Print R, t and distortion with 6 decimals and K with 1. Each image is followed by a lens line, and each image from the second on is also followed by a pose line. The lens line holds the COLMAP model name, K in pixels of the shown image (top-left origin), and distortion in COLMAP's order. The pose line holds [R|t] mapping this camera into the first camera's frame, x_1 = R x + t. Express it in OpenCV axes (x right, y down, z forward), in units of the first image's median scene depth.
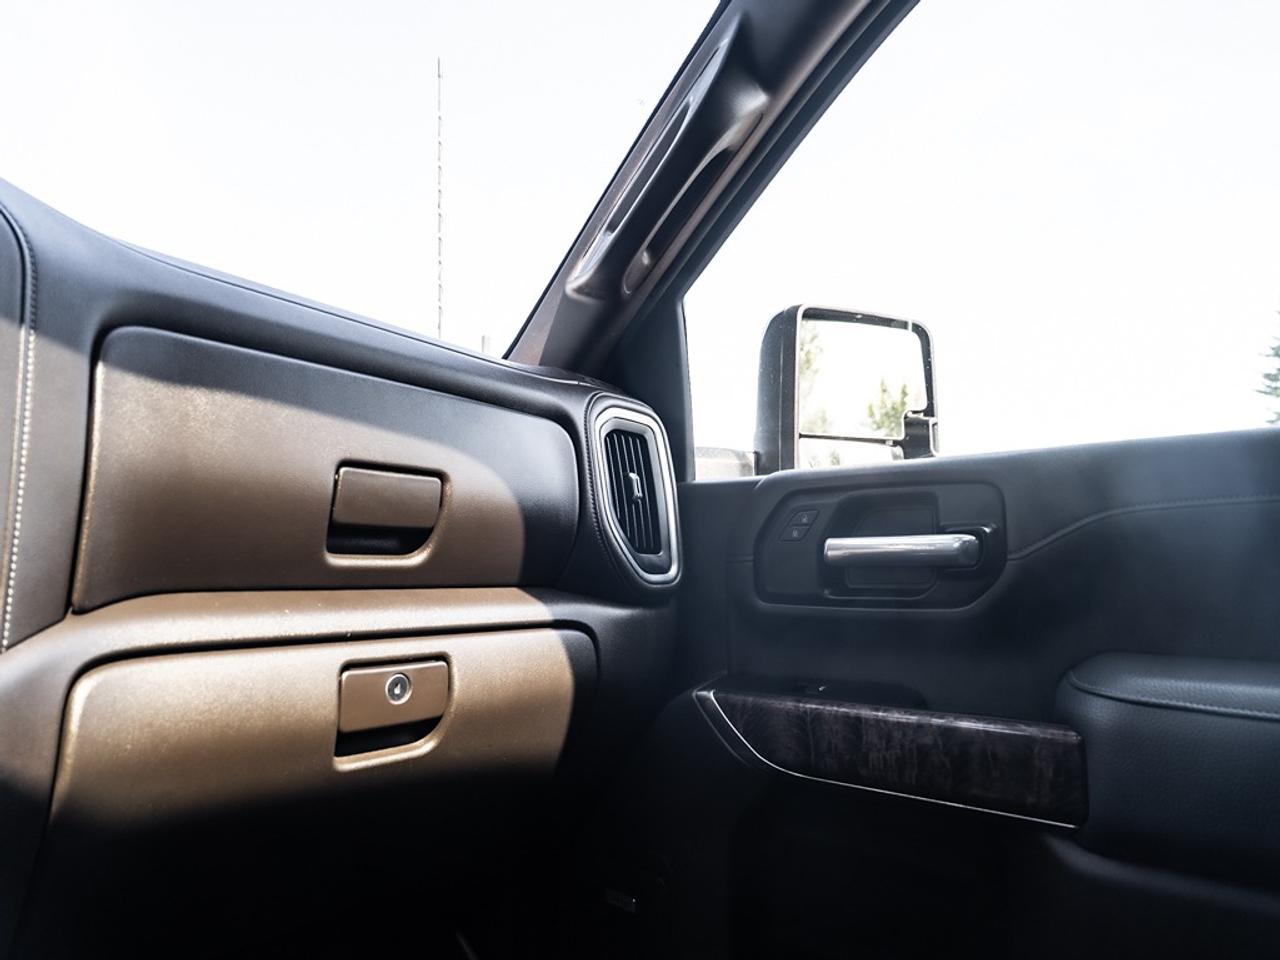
lens RADIAL K [[784.2, 0, 640.0], [0, 784.2, 480.0], [0, 0, 1]] dist [-0.019672, 0.000420]
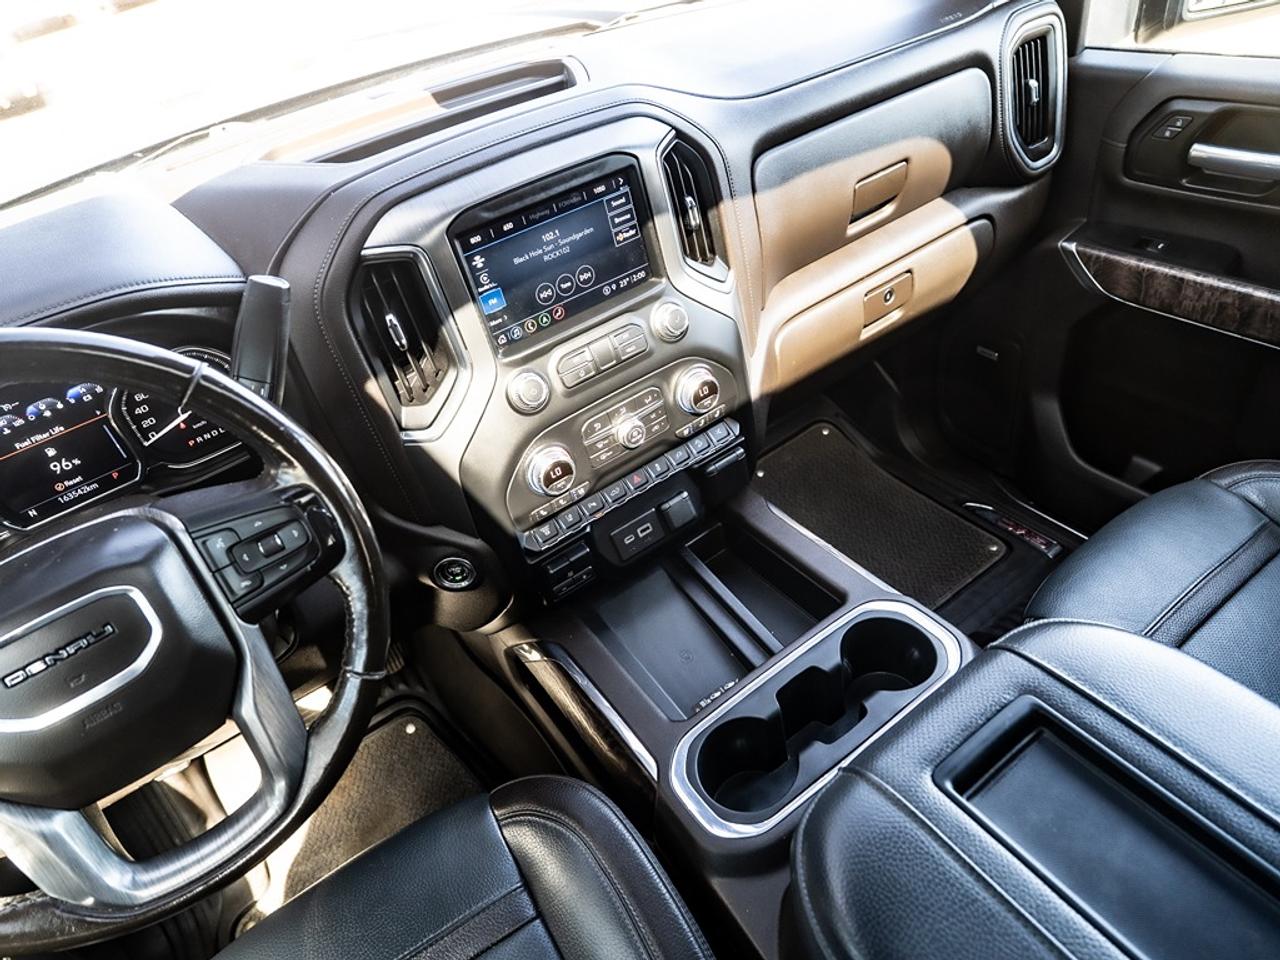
lens RADIAL K [[784.2, 0, 640.0], [0, 784.2, 480.0], [0, 0, 1]] dist [-0.019672, 0.000420]
pose [[0.948177, 0.041991, -0.314955, -0.215039], [0.202189, 0.684915, 0.700008, -0.654396], [0.245111, -0.727412, 0.640931, -0.477643]]
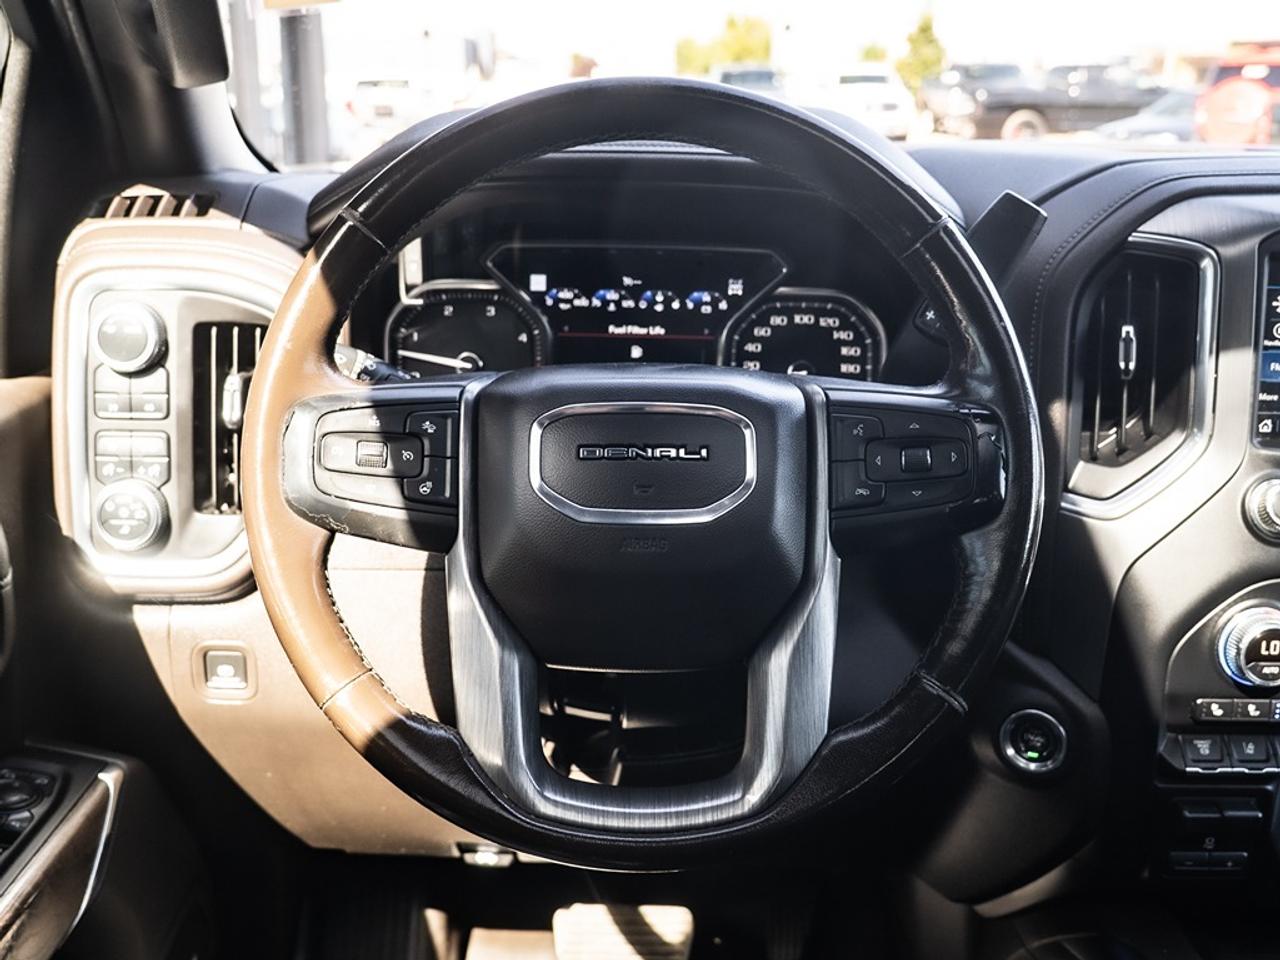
lens RADIAL K [[1303.1, 0, 640.1], [0, 1303.1, 456.4], [0, 0, 1]] dist [-0.030771, 0.013664]
pose [[0.645034, 0.205823, -0.735913, -0.239681], [0.071423, 0.942588, 0.326230, -0.480628], [0.760808, -0.262991, 0.593301, -0.794377]]
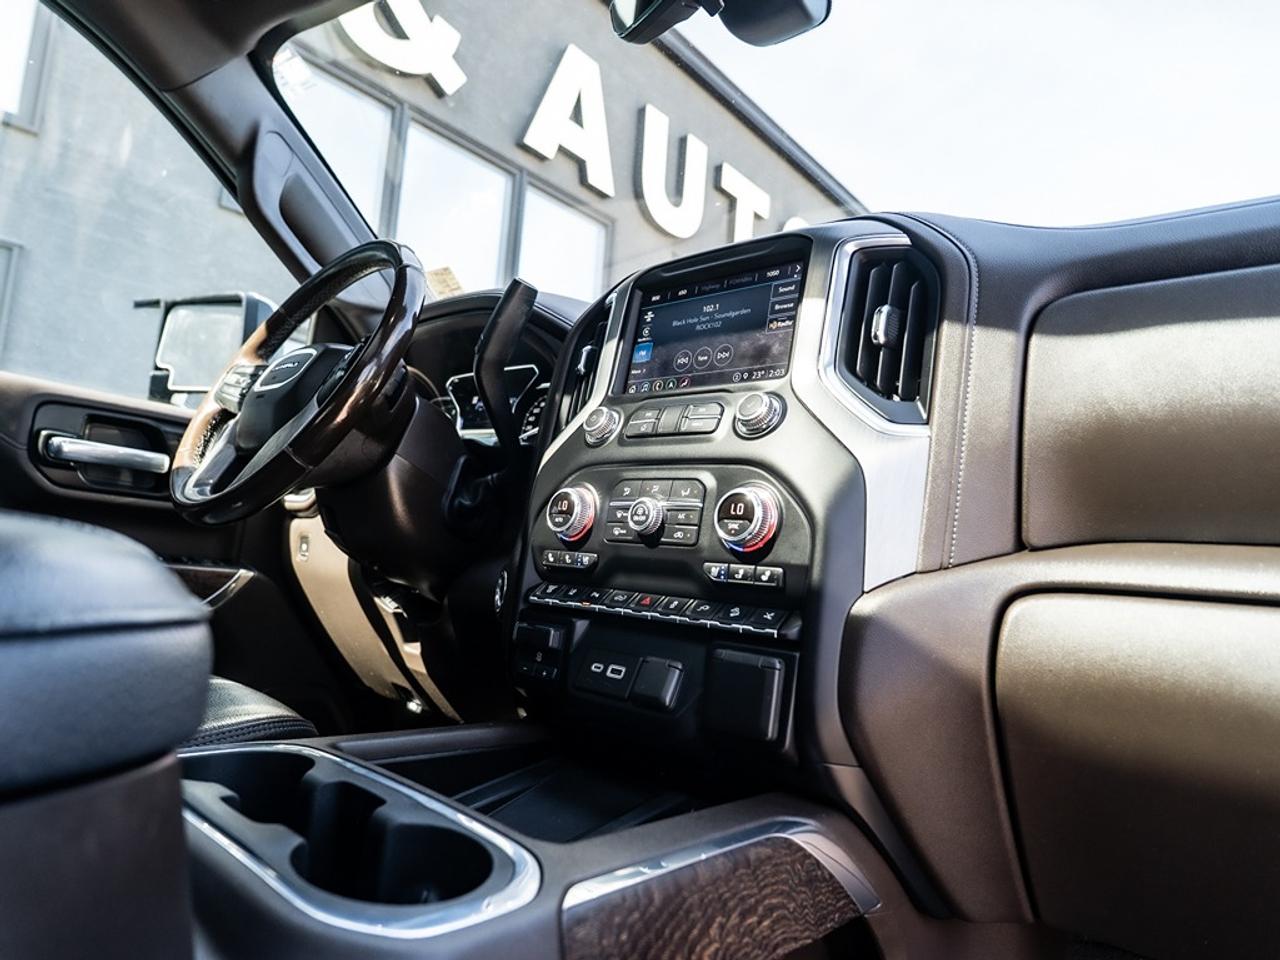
lens RADIAL K [[799.9, 0, 621.8], [0, 799.9, 480.0], [0, 0, 1]] dist [-0.009281, -0.001046]
pose [[-0.044364, -0.122387, -0.991490, 0.303775], [0.017757, 0.992214, -0.123271, 0.125280], [0.998858, -0.023075, -0.041846, 0.272155]]
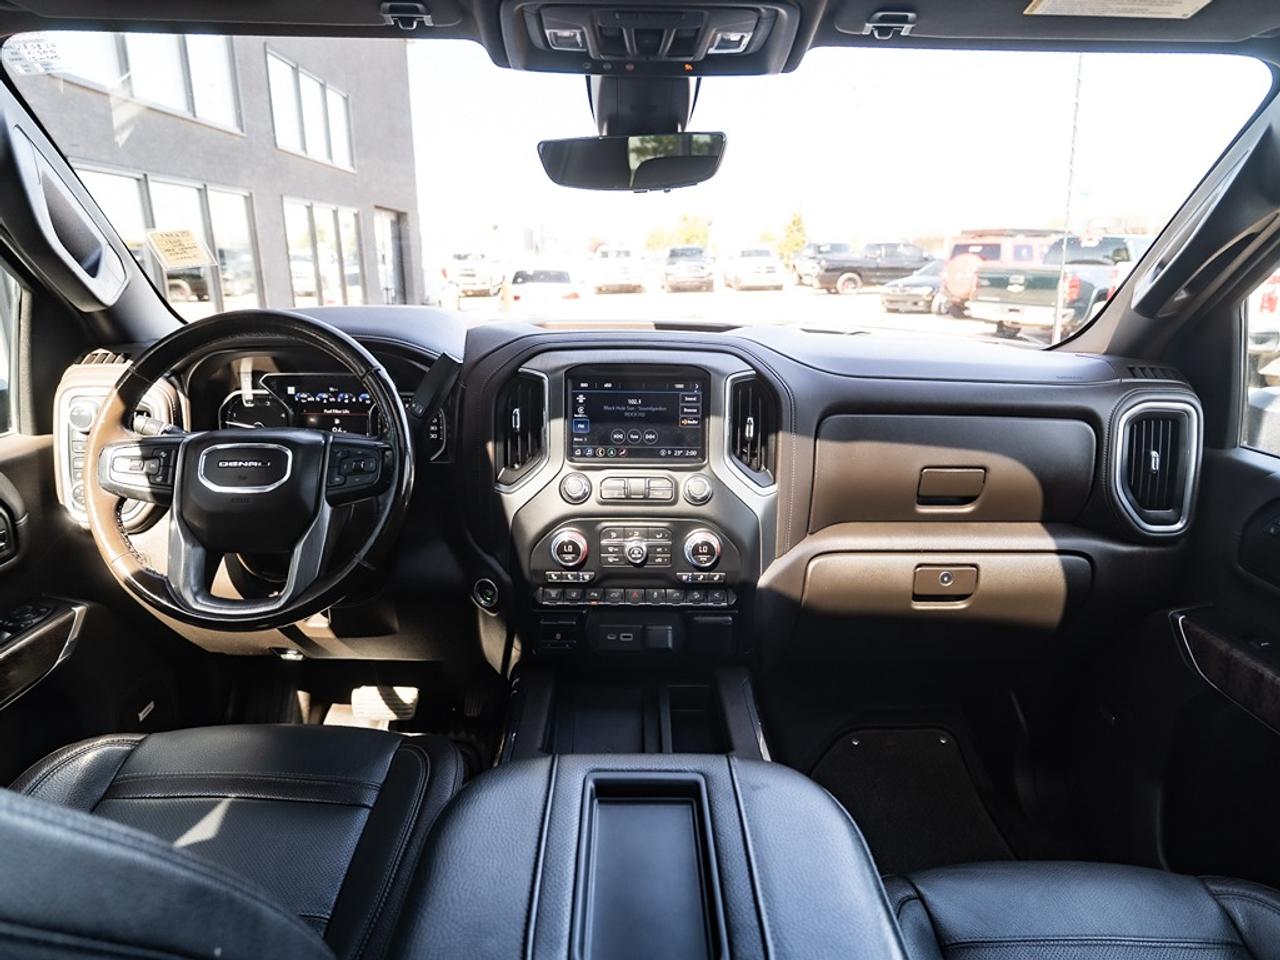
lens RADIAL K [[784.2, 0, 640.0], [0, 784.2, 480.0], [0, 0, 1]] dist [-0.019672, 0.000420]
pose [[0.649994, 0.202225, -0.732539, 0.471590], [0.075923, 0.941840, 0.327372, -0.543494], [0.756137, -0.268406, 0.596837, -0.564838]]
